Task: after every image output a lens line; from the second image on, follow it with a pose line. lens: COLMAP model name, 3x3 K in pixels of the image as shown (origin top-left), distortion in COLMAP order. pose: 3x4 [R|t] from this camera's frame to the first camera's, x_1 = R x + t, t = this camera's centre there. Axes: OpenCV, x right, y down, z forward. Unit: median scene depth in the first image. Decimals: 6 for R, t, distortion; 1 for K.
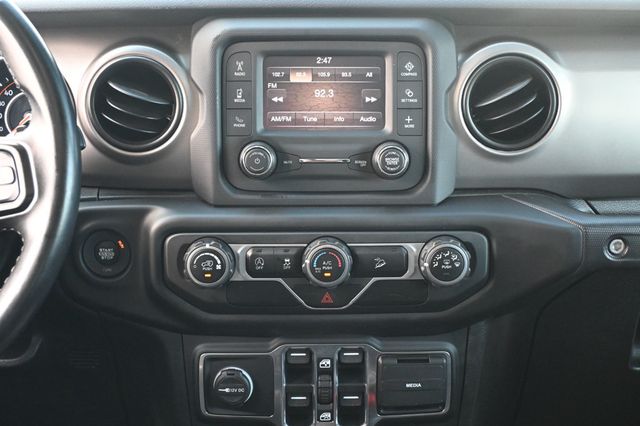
lens RADIAL K [[965.4, 0, 319.0], [0, 965.4, 214.0], [0, 0, 1]] dist [0.048028, 0.000000]
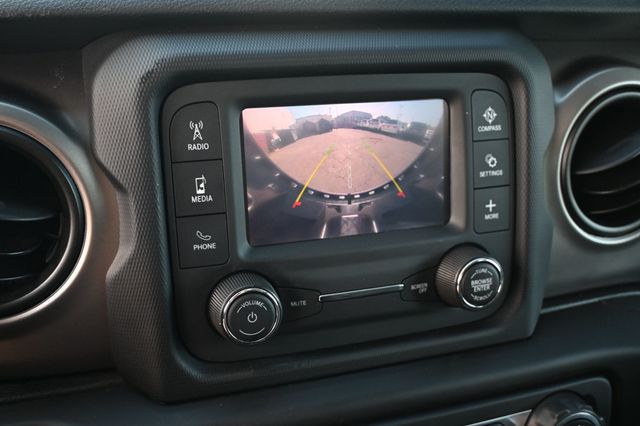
lens RADIAL K [[679.4, 0, 316.5], [0, 679.4, 213.9], [0, 0, 1]] dist [0.010128, 0.000000]
pose [[0.953105, -0.090570, 0.288771, -0.128026], [0.068835, 0.994037, 0.084573, -0.135248], [-0.294709, -0.060729, 0.953655, 0.638803]]
